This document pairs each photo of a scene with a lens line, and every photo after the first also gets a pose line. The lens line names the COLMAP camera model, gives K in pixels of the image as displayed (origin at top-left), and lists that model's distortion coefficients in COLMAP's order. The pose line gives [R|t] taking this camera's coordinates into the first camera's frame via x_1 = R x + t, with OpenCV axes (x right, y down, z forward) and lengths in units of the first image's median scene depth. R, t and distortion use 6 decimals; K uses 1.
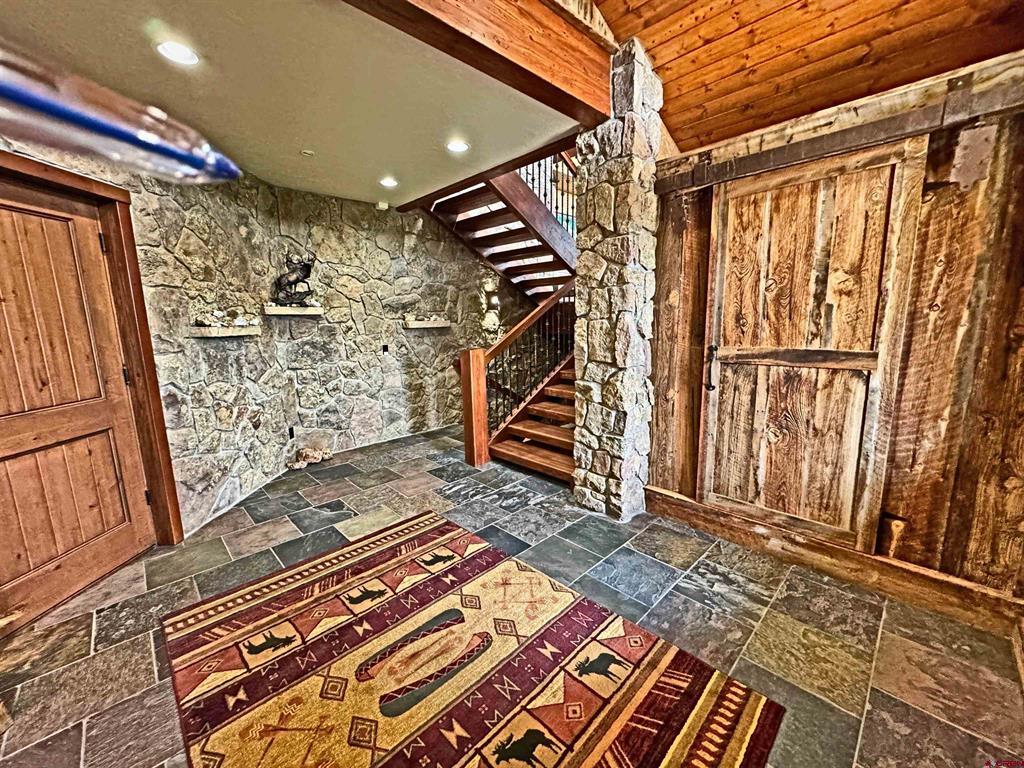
lens RADIAL K [[410.3, 0, 513.4], [0, 410.3, 383.8], [0, 0, 1]] dist [0.000890, 0.000005]
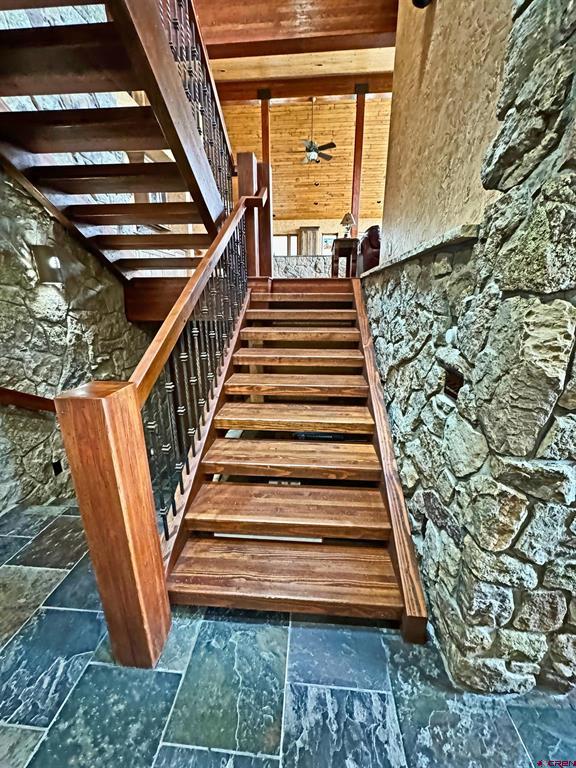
lens RADIAL K [[307.7, 0, 287.9], [0, 307.7, 380.6], [0, 0, 1]] dist [0.000890, 0.000005]
pose [[0.752650, -0.165792, 0.637205, -0.099020], [0.098880, 0.985265, 0.139558, -0.077744], [-0.650953, -0.042032, 0.757953, 0.486043]]
